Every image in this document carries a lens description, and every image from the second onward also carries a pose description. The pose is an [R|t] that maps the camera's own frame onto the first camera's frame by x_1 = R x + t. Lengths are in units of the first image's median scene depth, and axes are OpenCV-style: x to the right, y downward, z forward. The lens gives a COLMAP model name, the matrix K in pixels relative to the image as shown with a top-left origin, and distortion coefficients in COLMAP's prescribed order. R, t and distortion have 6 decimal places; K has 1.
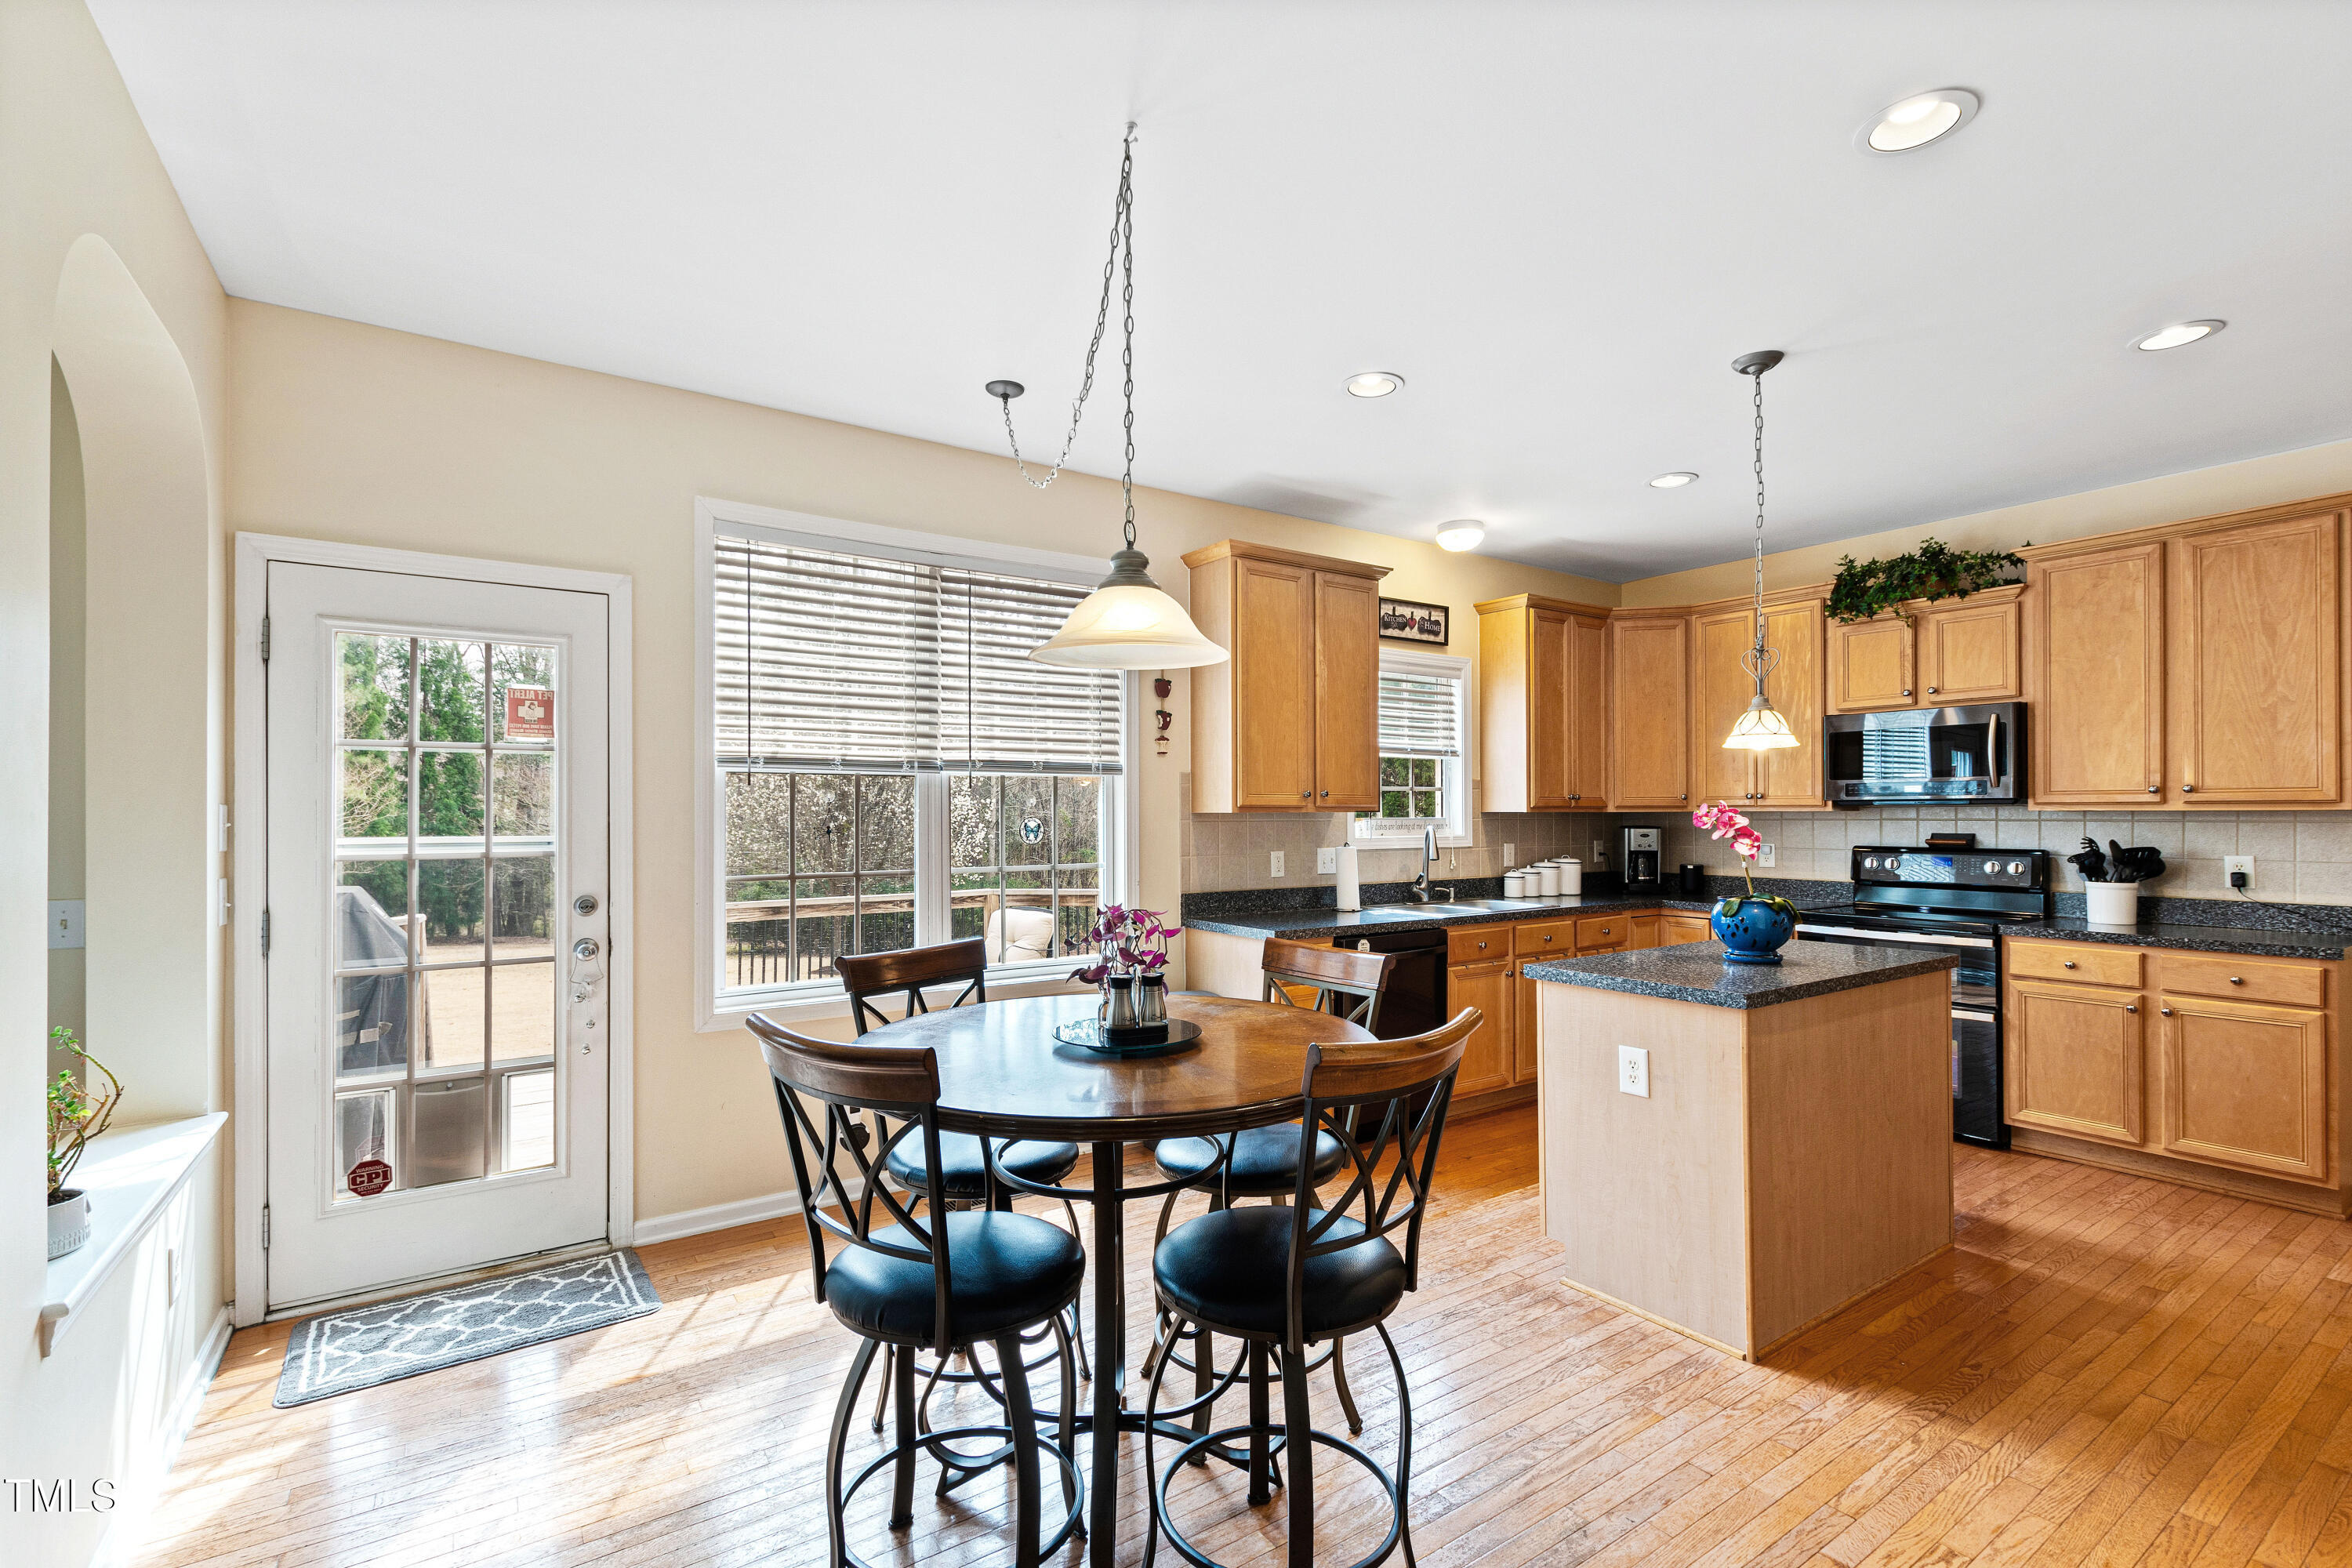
lens RADIAL K [[1034.5, 0, 1176.0], [0, 1034.5, 784.0], [0, 0, 1]] dist [0.000441, 0.000045]
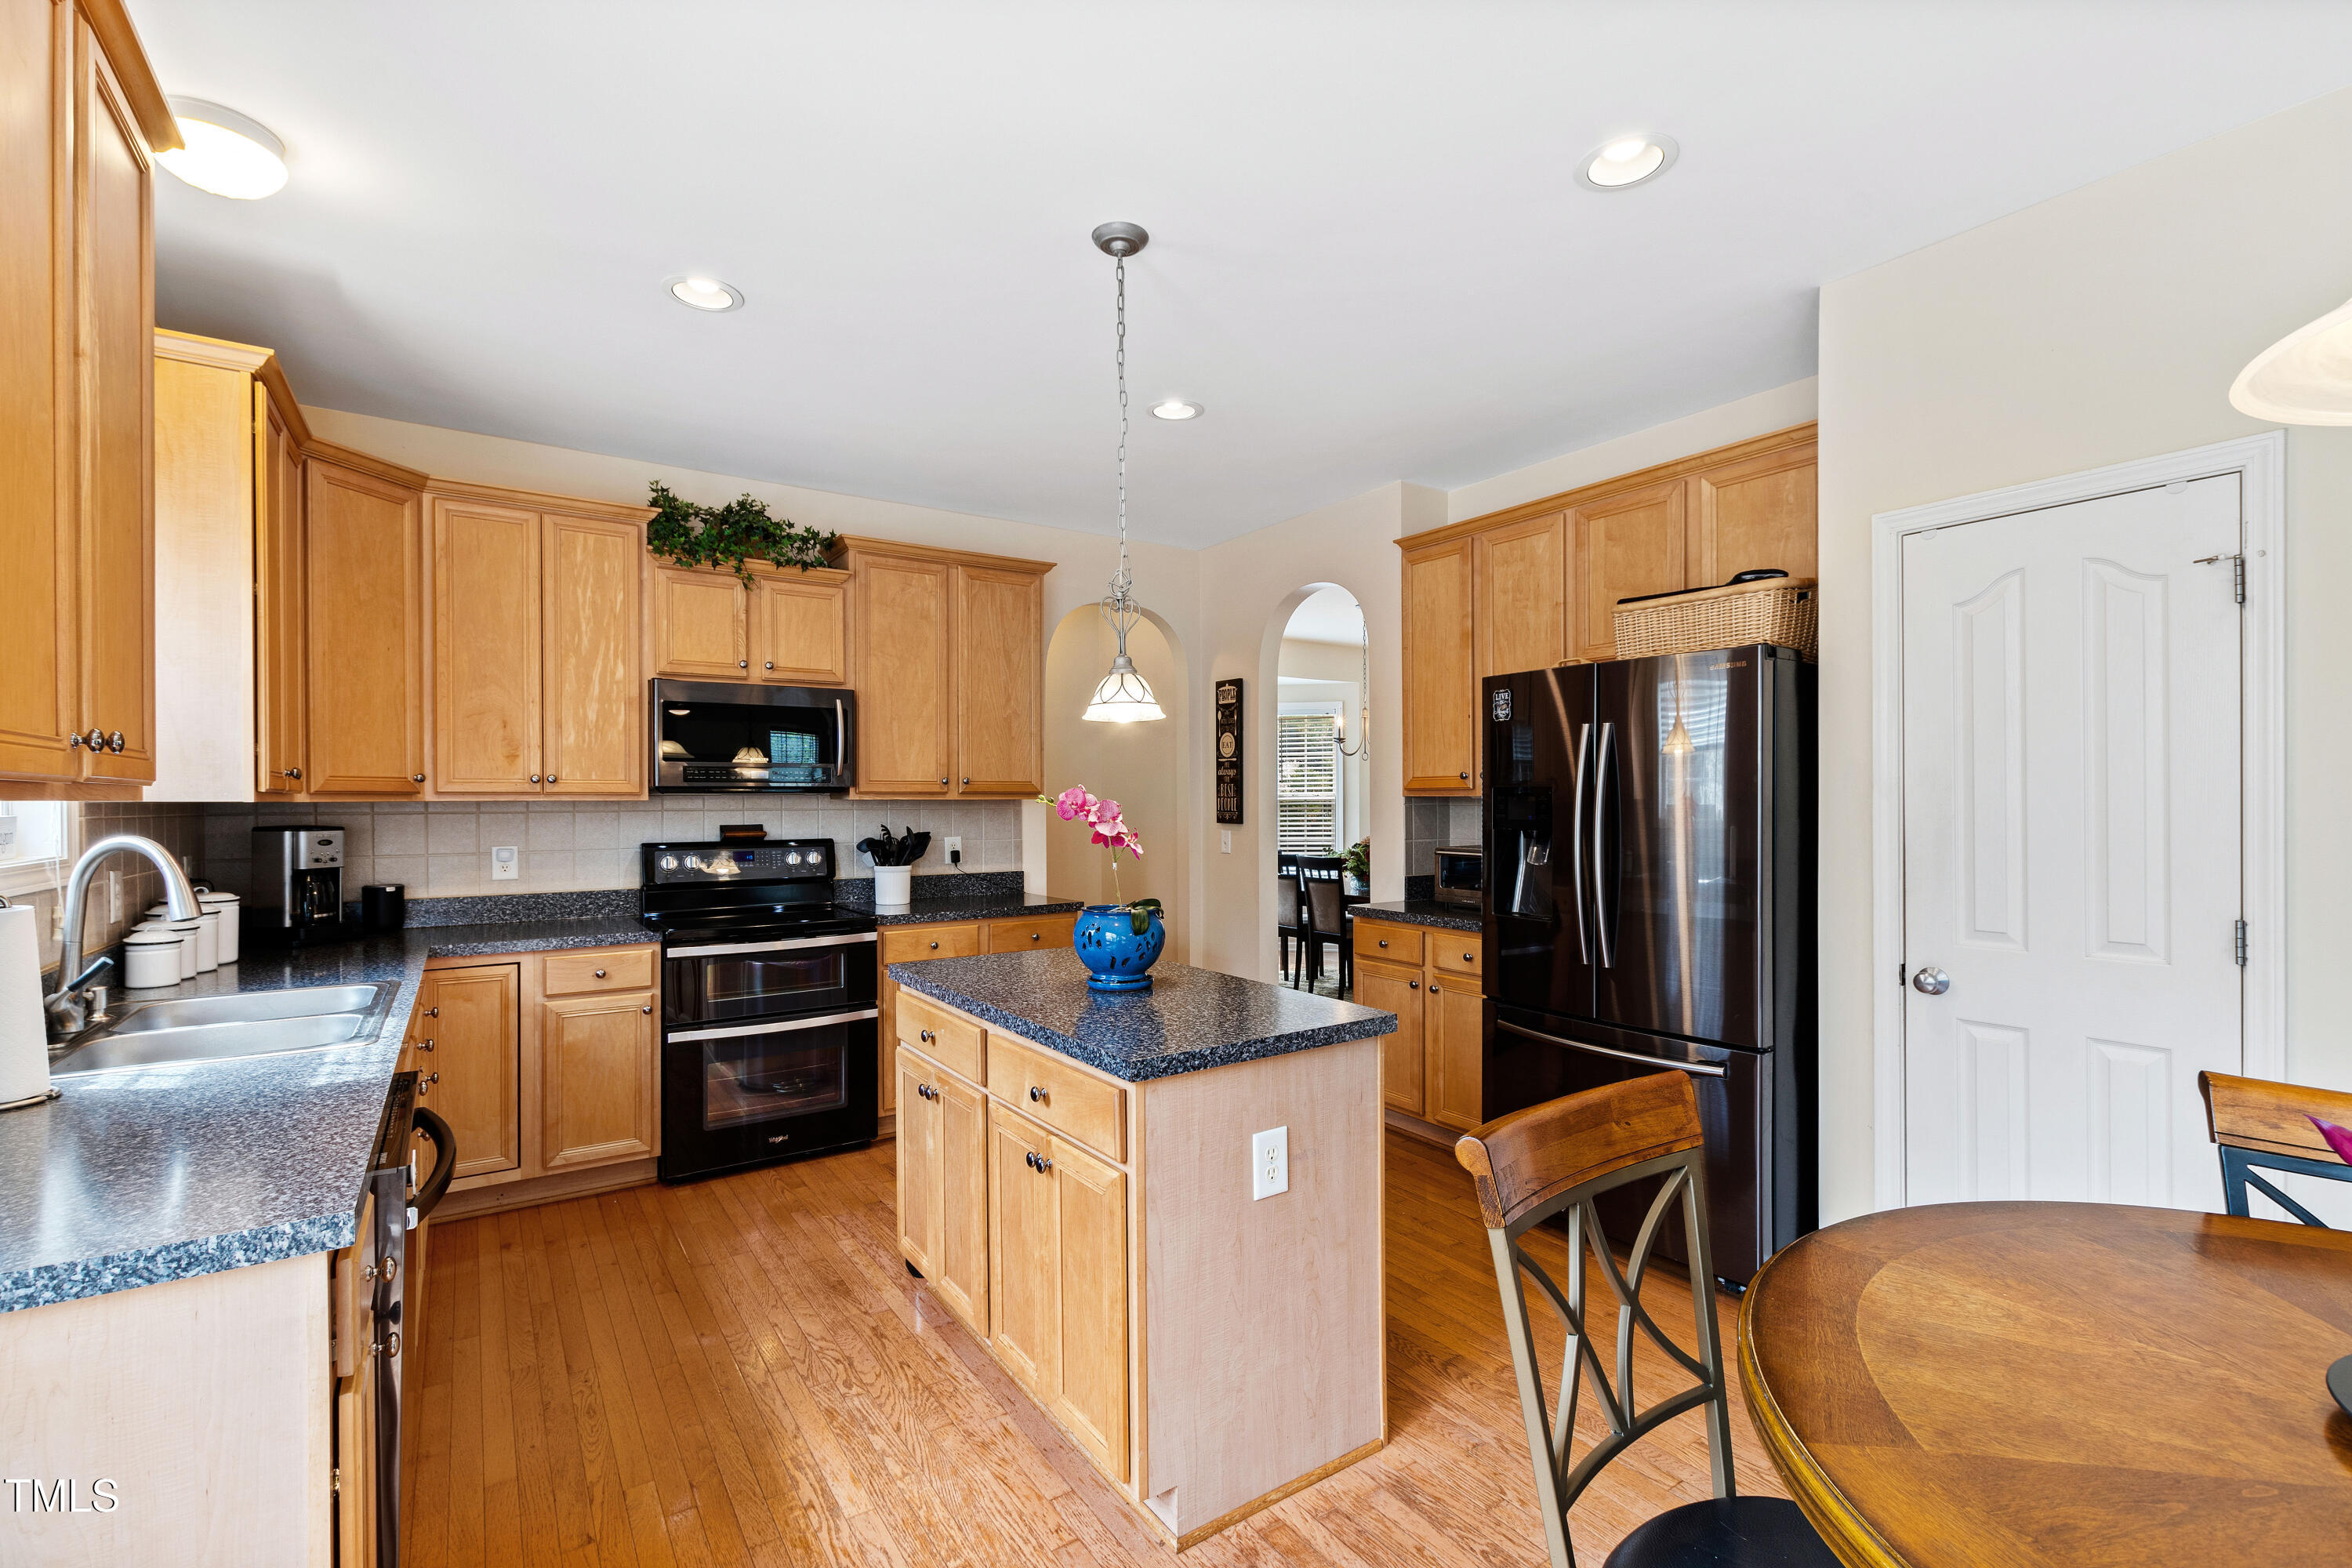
lens RADIAL K [[1030.9, 0, 1165.9], [0, 1030.9, 798.0], [0, 0, 1]] dist [0.002455, 0.000240]
pose [[0.001151, 0.002672, 0.999996, -0.170873], [-0.024476, 0.999697, -0.002643, 0.019071], [-0.999700, -0.024473, 0.001216, 0.686843]]
